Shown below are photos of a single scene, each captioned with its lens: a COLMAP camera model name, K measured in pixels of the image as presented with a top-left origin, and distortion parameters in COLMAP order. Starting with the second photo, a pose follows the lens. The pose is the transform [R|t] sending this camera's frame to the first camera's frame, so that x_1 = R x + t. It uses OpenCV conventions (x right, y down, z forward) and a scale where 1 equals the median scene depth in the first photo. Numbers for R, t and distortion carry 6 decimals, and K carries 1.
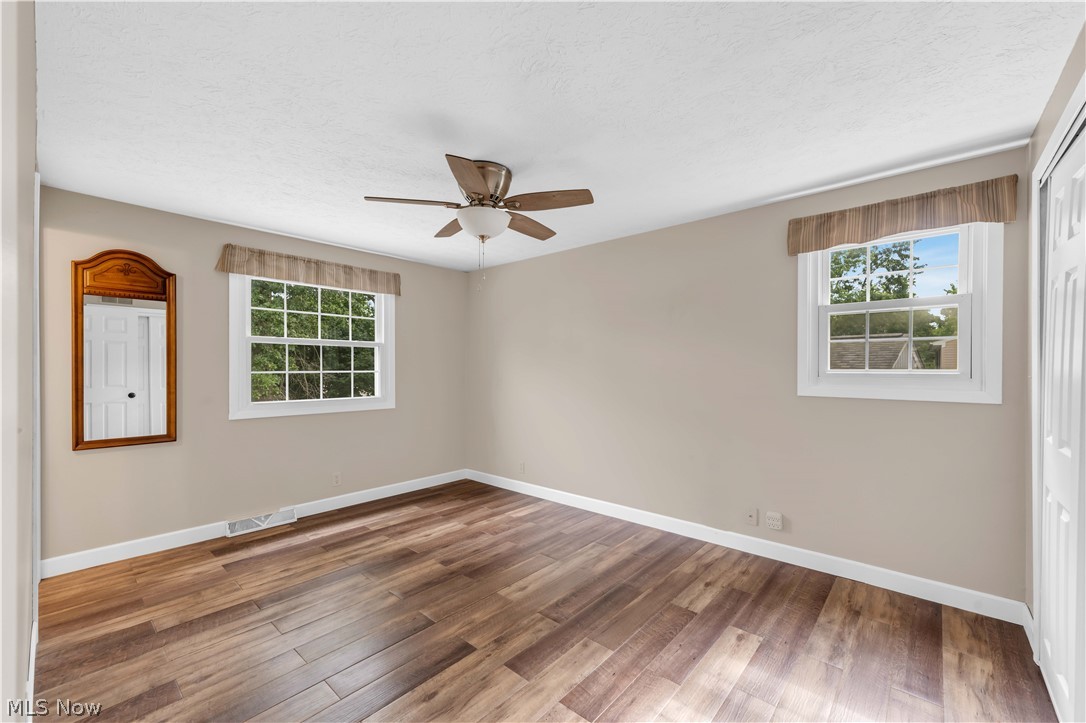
lens RADIAL K [[443.2, 0, 544.6], [0, 443.2, 360.5], [0, 0, 1]] dist [0.001495, 0.000031]
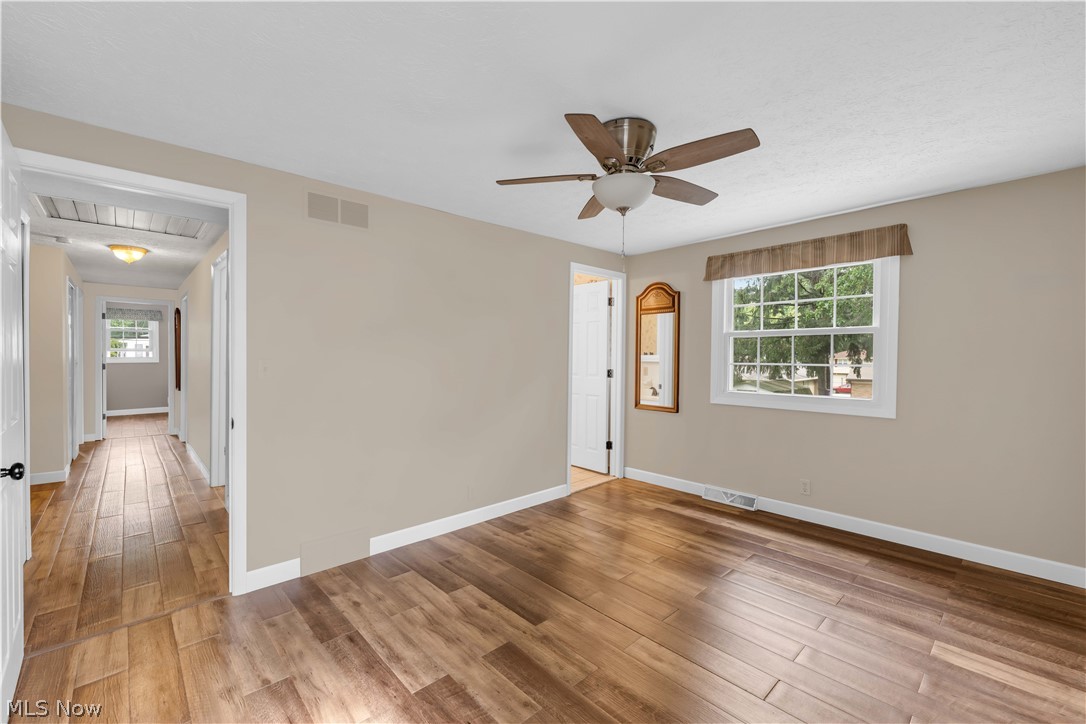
lens RADIAL K [[443.2, 0, 544.6], [0, 443.2, 361.0], [0, 0, 1]] dist [0.001495, 0.000031]
pose [[-0.096343, 0.004417, -0.995338, 0.582585], [0.015221, 0.999880, 0.002964, 0.009599], [0.995232, -0.014864, -0.096399, 0.734335]]
